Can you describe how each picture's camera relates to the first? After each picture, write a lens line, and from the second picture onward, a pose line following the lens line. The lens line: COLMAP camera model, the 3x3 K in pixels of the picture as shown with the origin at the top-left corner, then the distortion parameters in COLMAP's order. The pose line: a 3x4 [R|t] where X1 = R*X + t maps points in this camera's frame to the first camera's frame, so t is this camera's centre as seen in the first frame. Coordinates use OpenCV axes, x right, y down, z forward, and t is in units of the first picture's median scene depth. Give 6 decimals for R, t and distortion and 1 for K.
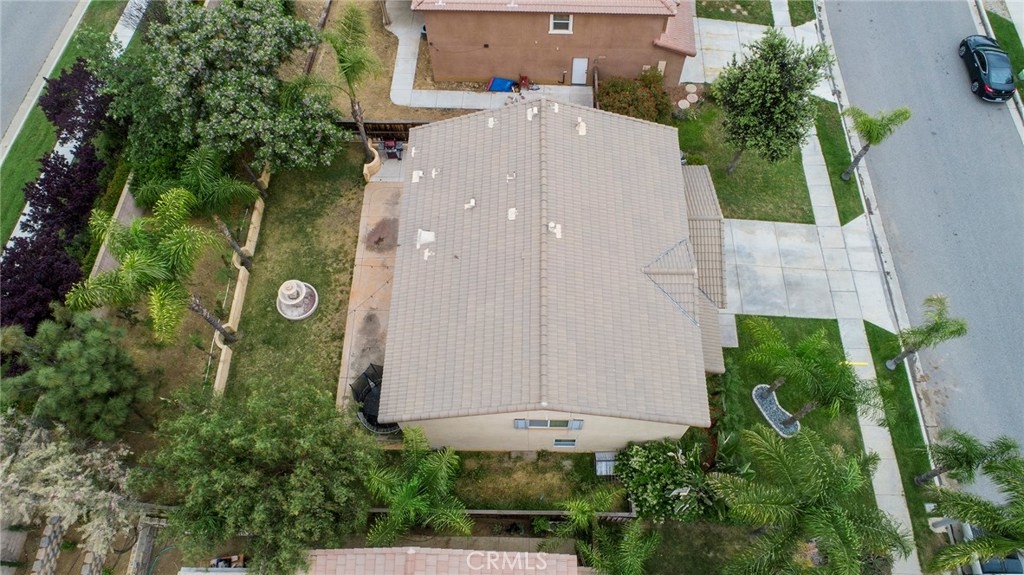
lens RADIAL K [[691.0, 0, 512.0], [0, 691.0, 287.5], [0, 0, 1]] dist [-0.010039, 0.001128]
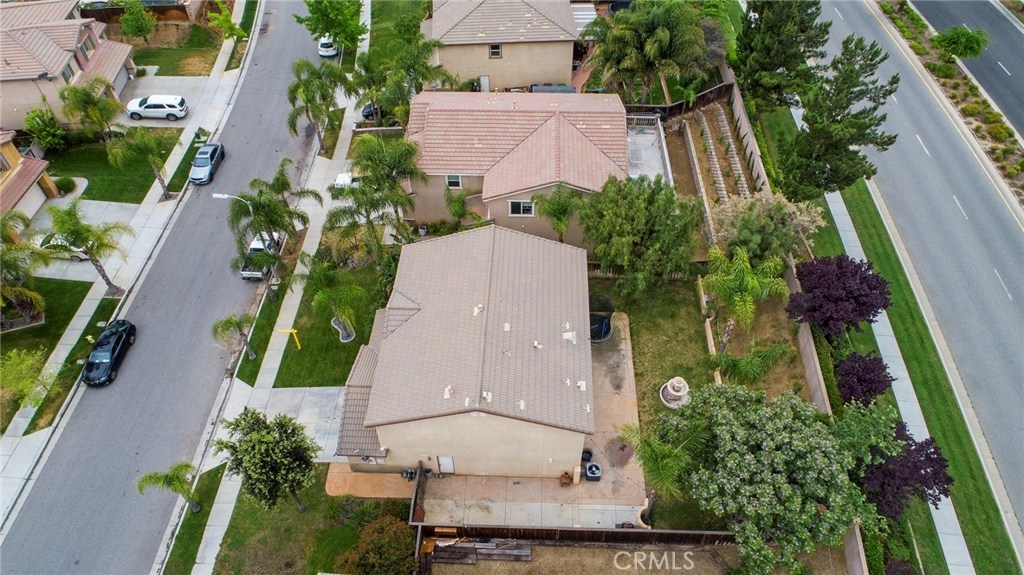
lens RADIAL K [[691.0, 0, 512.0], [0, 691.0, 287.5], [0, 0, 1]] dist [-0.010039, 0.001128]
pose [[-0.999359, 0.003001, 0.035664, -0.044903], [0.032404, -0.347245, 0.937214, -1.055118], [0.015196, 0.937770, 0.346925, 0.324236]]
